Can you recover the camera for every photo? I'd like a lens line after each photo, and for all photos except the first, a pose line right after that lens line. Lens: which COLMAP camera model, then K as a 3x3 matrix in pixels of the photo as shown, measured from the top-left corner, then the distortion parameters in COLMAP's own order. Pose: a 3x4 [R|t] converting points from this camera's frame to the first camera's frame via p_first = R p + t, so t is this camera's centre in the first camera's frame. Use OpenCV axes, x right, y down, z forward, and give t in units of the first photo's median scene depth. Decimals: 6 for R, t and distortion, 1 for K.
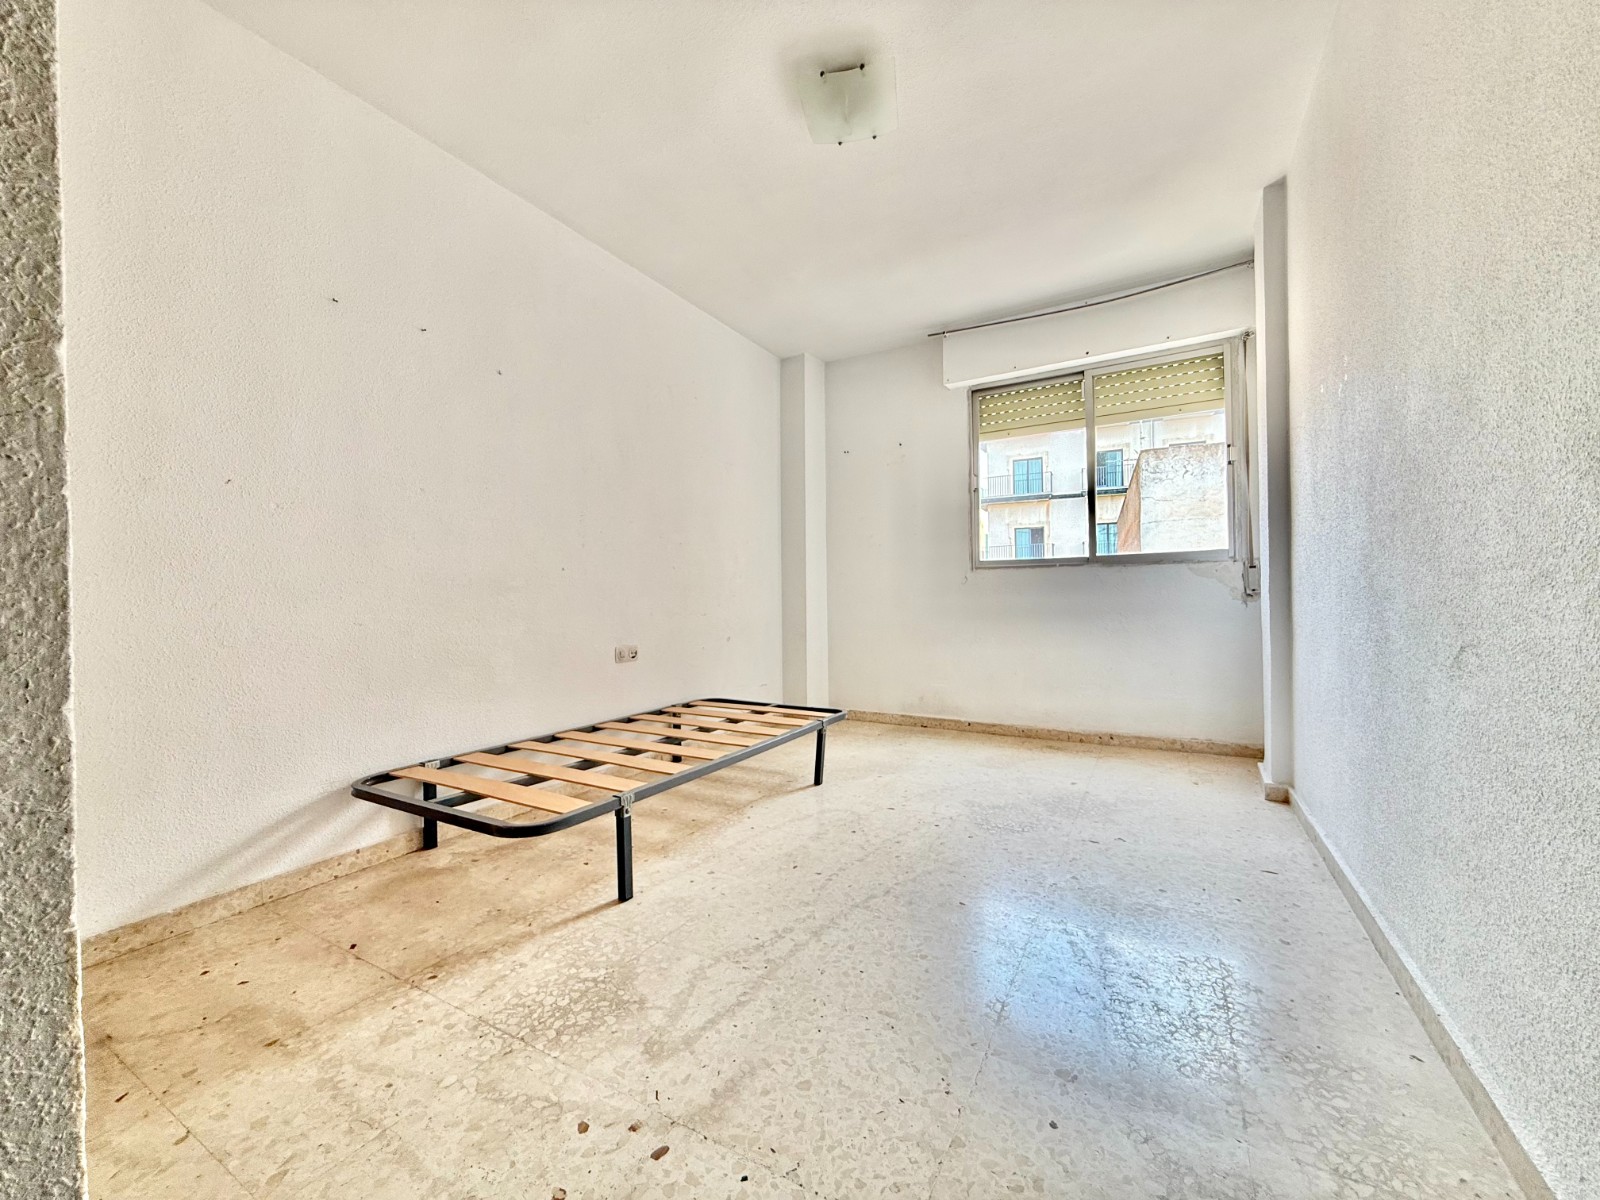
lens RADIAL K [[636.5, 0, 791.4], [0, 636.5, 599.0], [0, 0, 1]] dist [-0.000135, 0.000485]
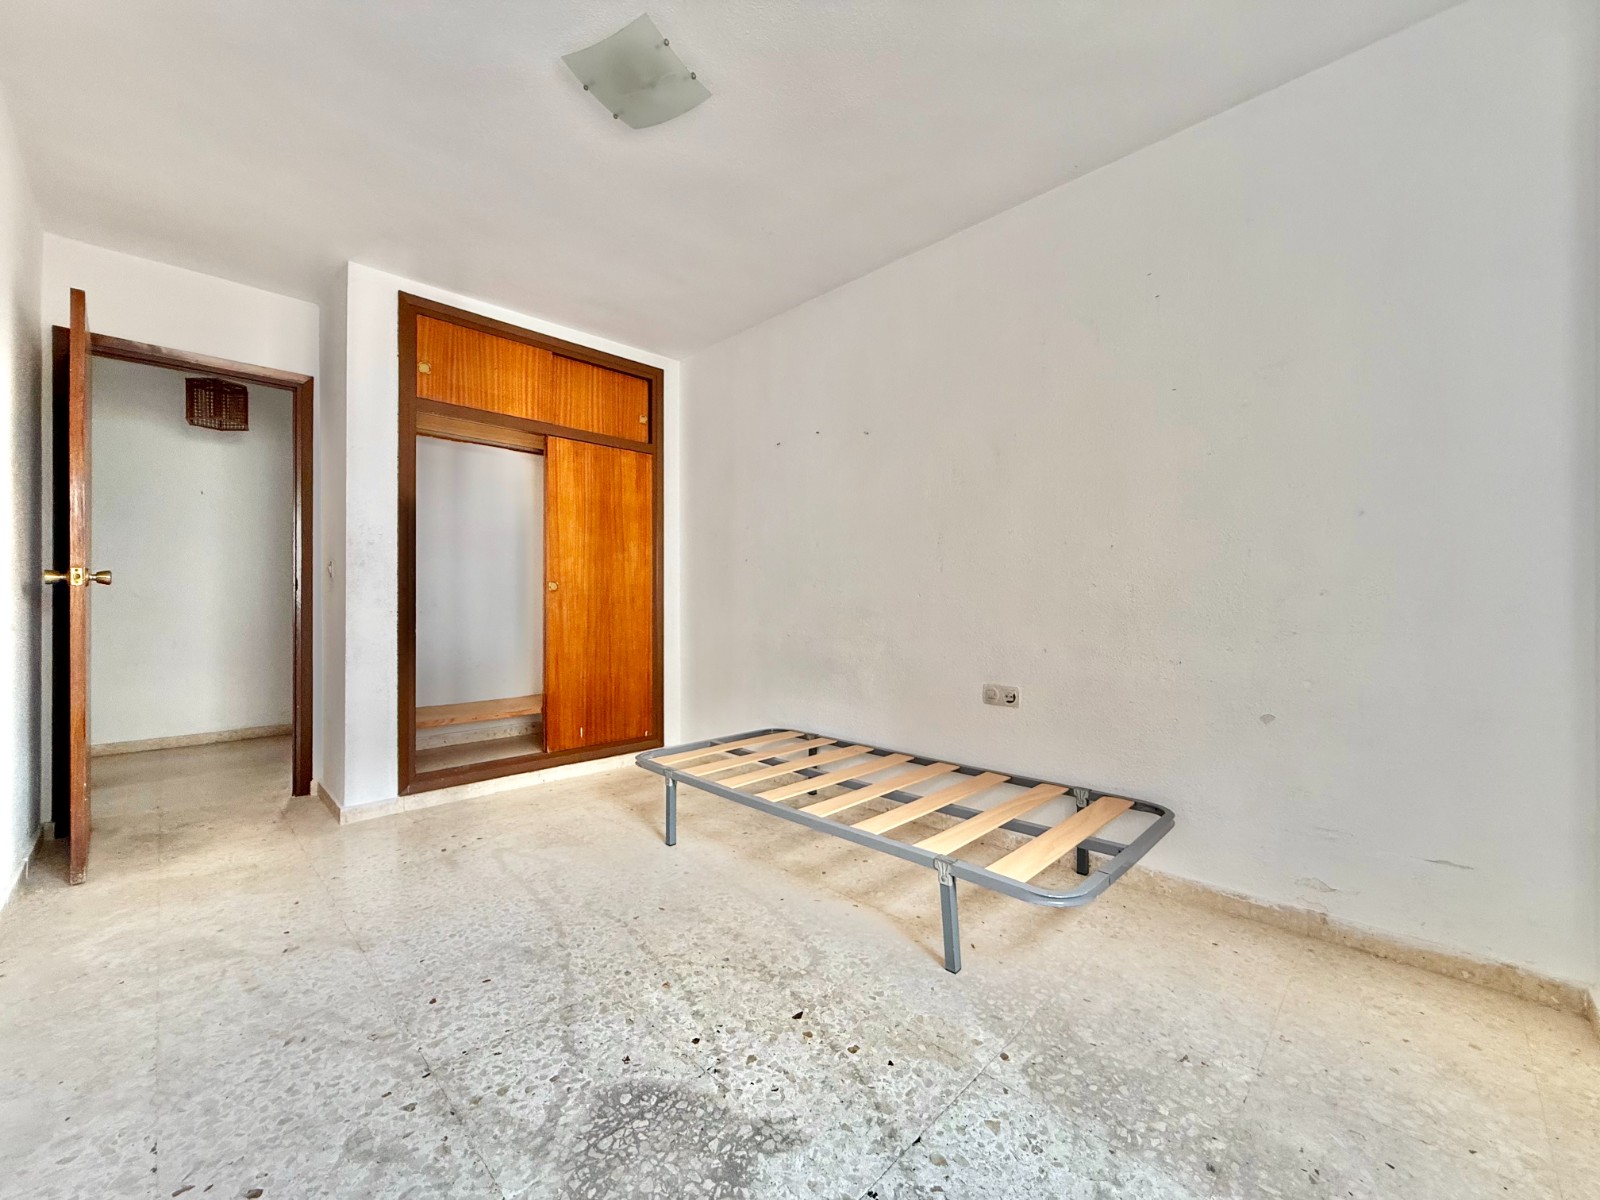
lens RADIAL K [[636.5, 0, 791.4], [0, 636.5, 599.0], [0, 0, 1]] dist [-0.000135, 0.000485]
pose [[-0.258089, 0.011342, -0.966055, 0.688493], [0.002374, 0.999936, 0.011106, -0.054272], [0.966118, 0.000573, -0.258099, 1.102957]]
